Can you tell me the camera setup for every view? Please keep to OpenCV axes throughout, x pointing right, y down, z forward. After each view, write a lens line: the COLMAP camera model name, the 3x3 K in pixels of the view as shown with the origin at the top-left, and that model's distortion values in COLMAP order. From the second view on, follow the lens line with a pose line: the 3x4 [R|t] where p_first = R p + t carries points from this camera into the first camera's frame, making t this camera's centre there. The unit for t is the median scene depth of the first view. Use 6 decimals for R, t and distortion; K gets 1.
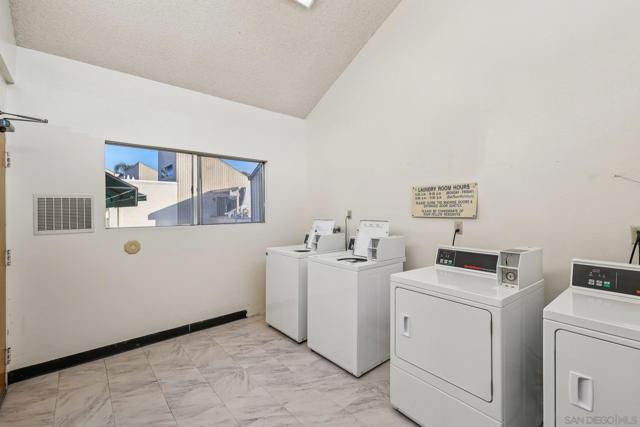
lens RADIAL K [[284.9, 0, 321.9], [0, 284.9, 214.0], [0, 0, 1]] dist [0.027132, 0.000269]
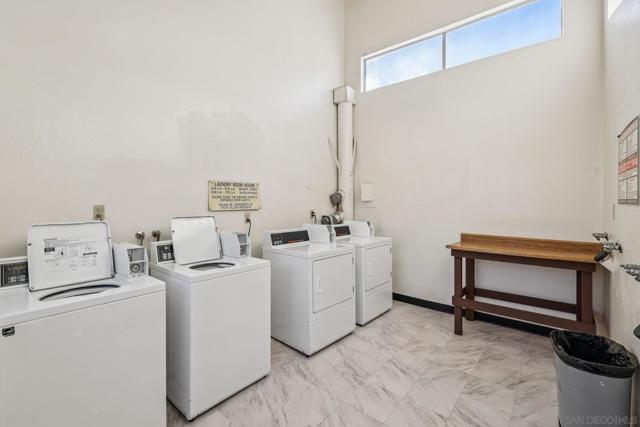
lens RADIAL K [[284.9, 0, 321.9], [0, 284.9, 206.6], [0, 0, 1]] dist [0.027132, 0.000269]
pose [[-0.162015, -0.019705, 0.986591, -0.771155], [0.012312, 0.999682, 0.021988, -0.023753], [-0.986711, 0.015709, -0.161721, 0.859826]]
